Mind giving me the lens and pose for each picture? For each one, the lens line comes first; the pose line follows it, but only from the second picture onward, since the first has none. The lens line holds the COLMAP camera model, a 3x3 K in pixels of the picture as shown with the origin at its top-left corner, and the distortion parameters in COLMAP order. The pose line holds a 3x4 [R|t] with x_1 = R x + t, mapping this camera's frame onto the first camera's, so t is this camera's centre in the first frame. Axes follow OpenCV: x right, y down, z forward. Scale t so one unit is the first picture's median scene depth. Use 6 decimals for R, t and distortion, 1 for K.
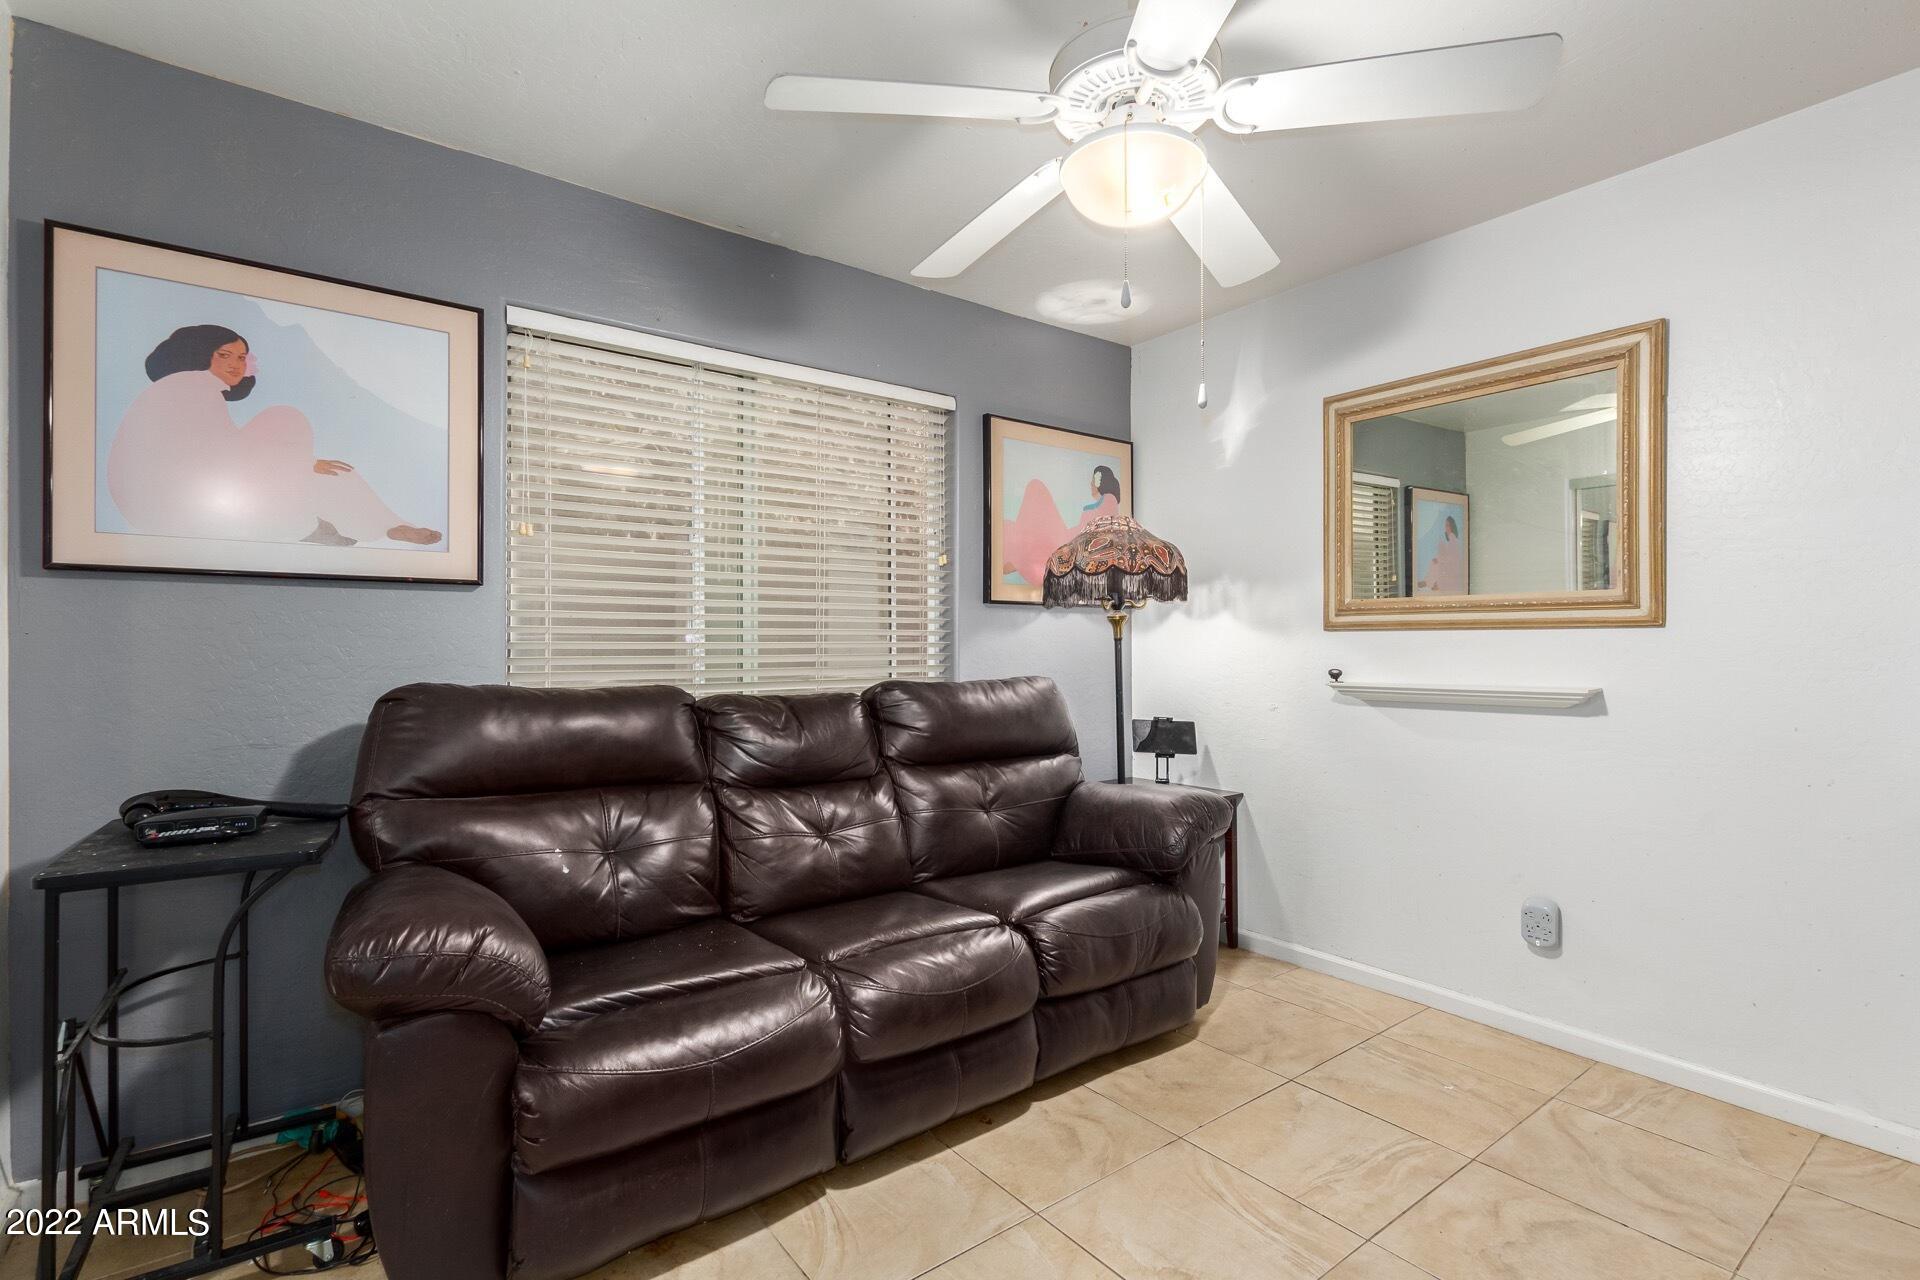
lens RADIAL K [[884.3, 0, 955.0], [0, 884.3, 639.0], [0, 0, 1]] dist [0.004120, -0.002700]
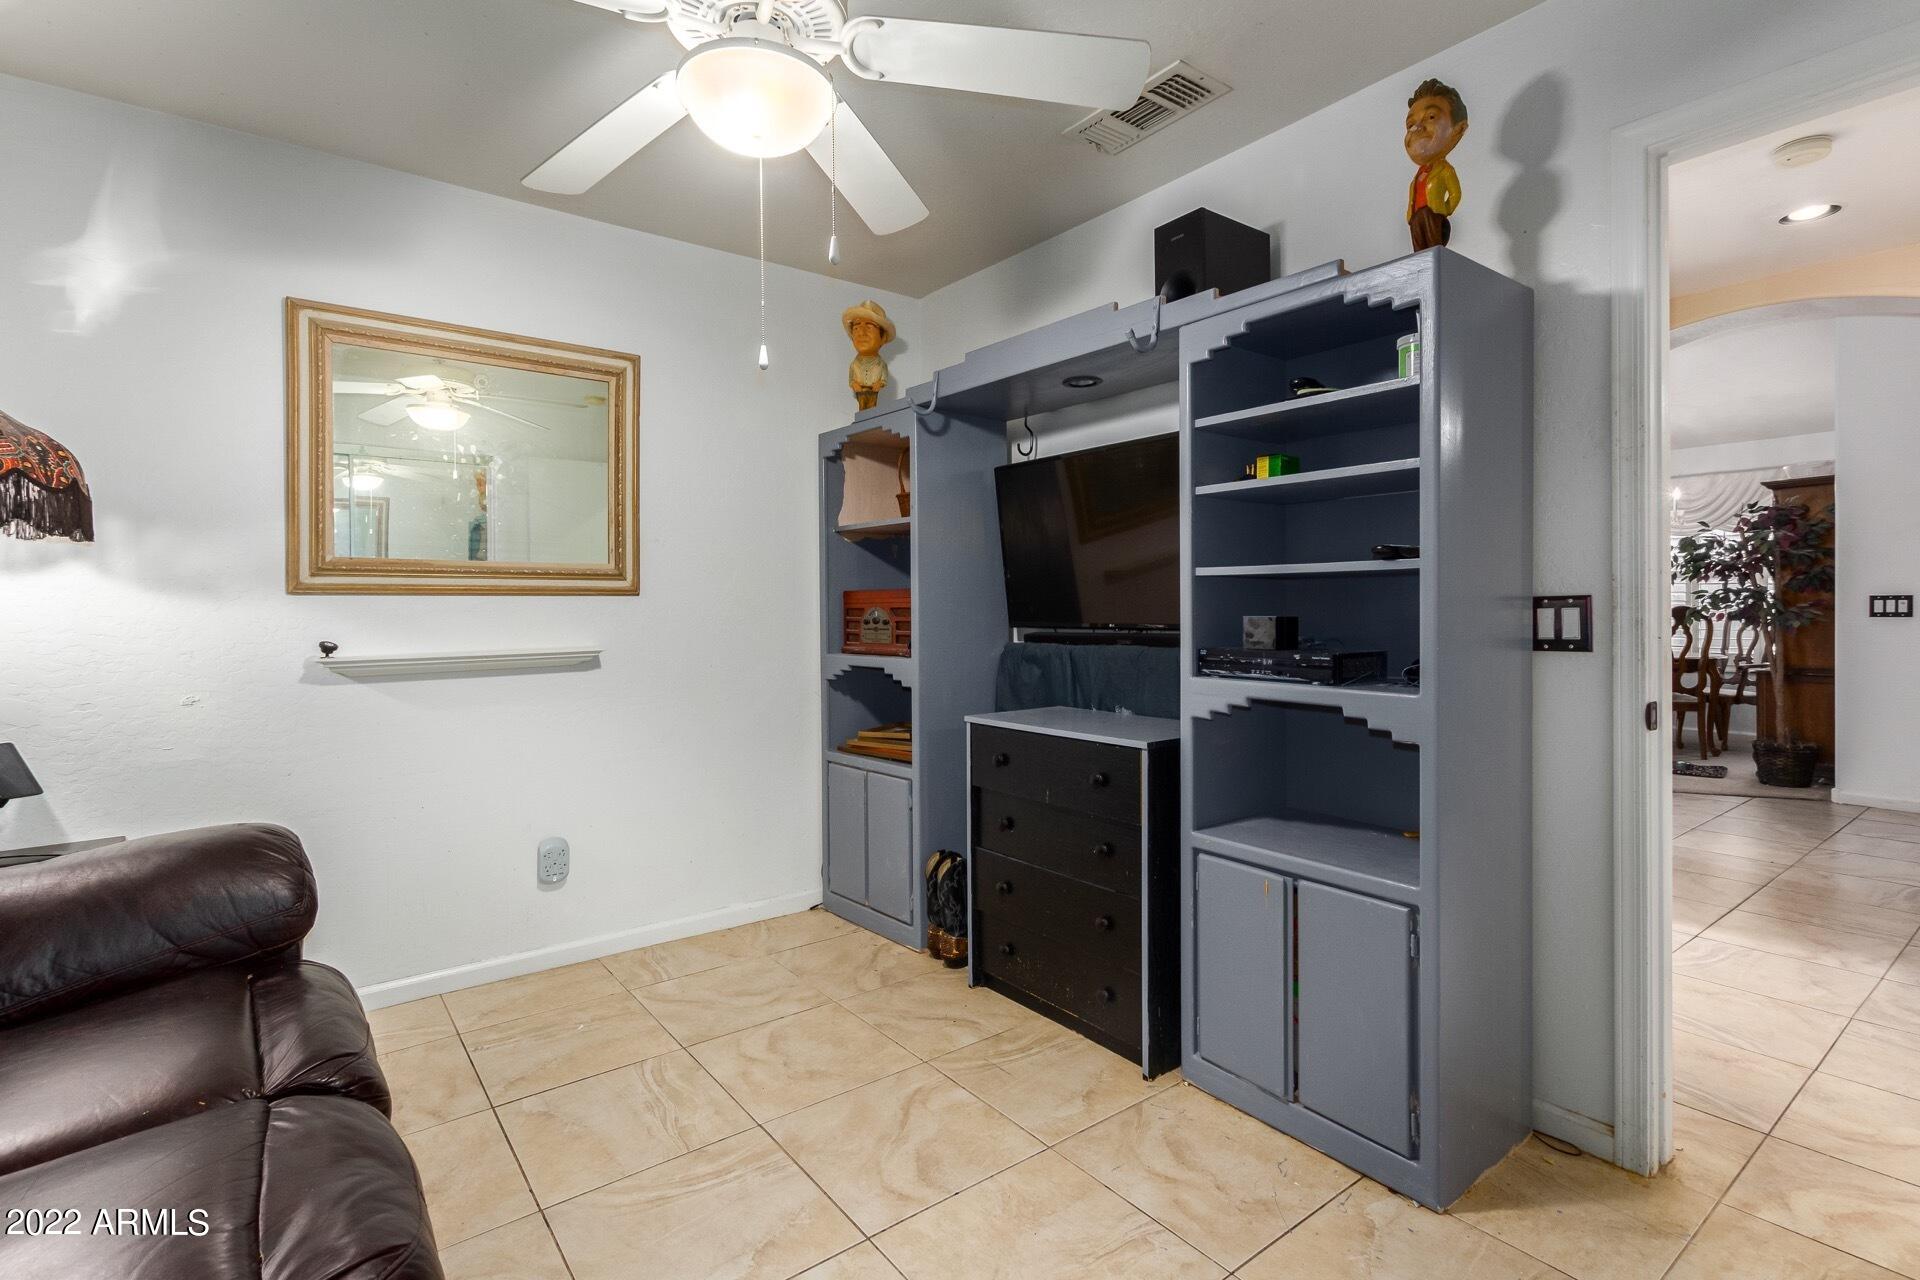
lens RADIAL K [[884.3, 0, 952.7], [0, 884.3, 621.6], [0, 0, 1]] dist [0.004120, -0.002700]
pose [[0.000238, -0.008301, 0.999966, -0.481569], [0.005951, 0.999948, 0.008299, 0.016003], [-0.999982, 0.005949, 0.000287, 0.537904]]
